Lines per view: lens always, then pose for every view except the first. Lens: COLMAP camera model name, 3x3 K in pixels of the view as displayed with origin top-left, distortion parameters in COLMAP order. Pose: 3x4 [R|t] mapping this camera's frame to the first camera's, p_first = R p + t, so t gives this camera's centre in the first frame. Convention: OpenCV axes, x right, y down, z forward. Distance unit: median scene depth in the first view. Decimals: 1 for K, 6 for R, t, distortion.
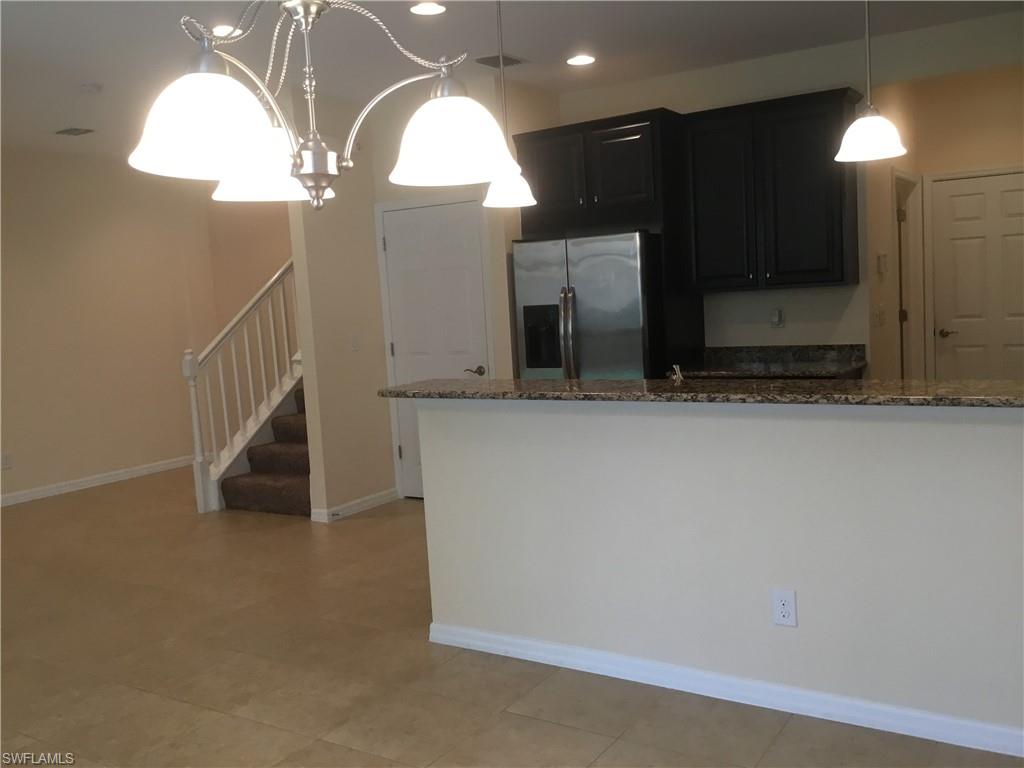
lens RADIAL K [[917.9, 0, 510.7], [0, 917.9, 377.8], [0, 0, 1]] dist [0.079961, -0.172314]
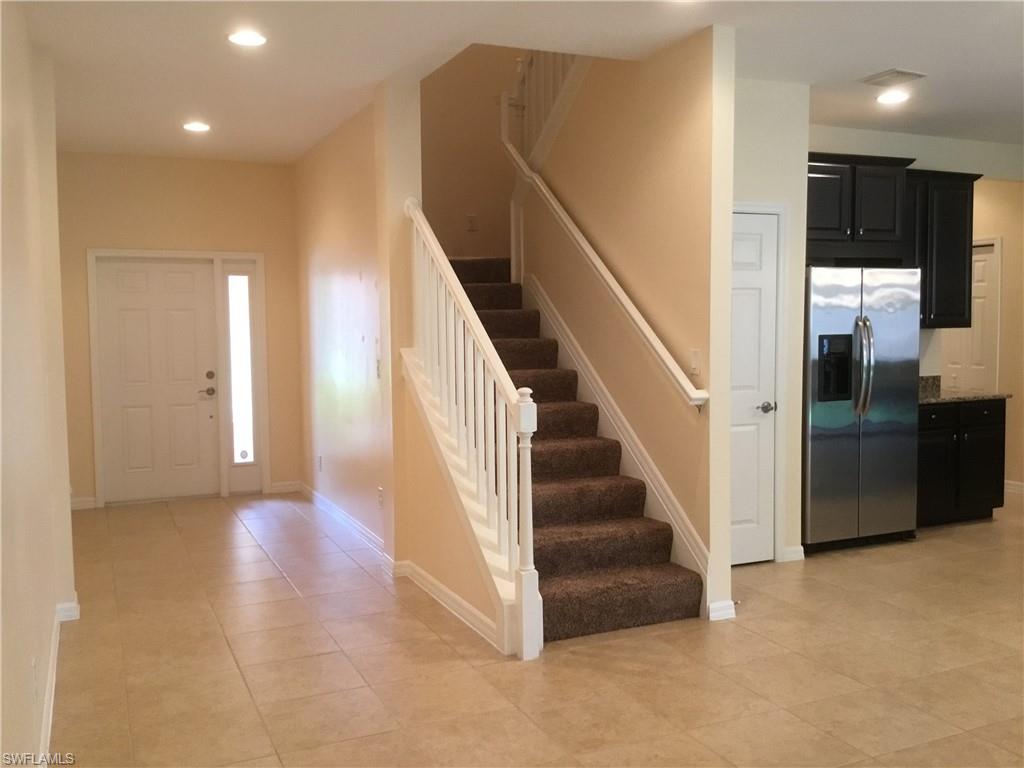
lens RADIAL K [[936.0, 0, 514.2], [0, 936.0, 379.3], [0, 0, 1]] dist [0.012492, -0.056052]
pose [[0.555838, 0.000993, 0.831290, -0.970762], [0.057678, 0.997543, -0.039757, -0.013698], [-0.829287, 0.070045, 0.554415, 0.759924]]
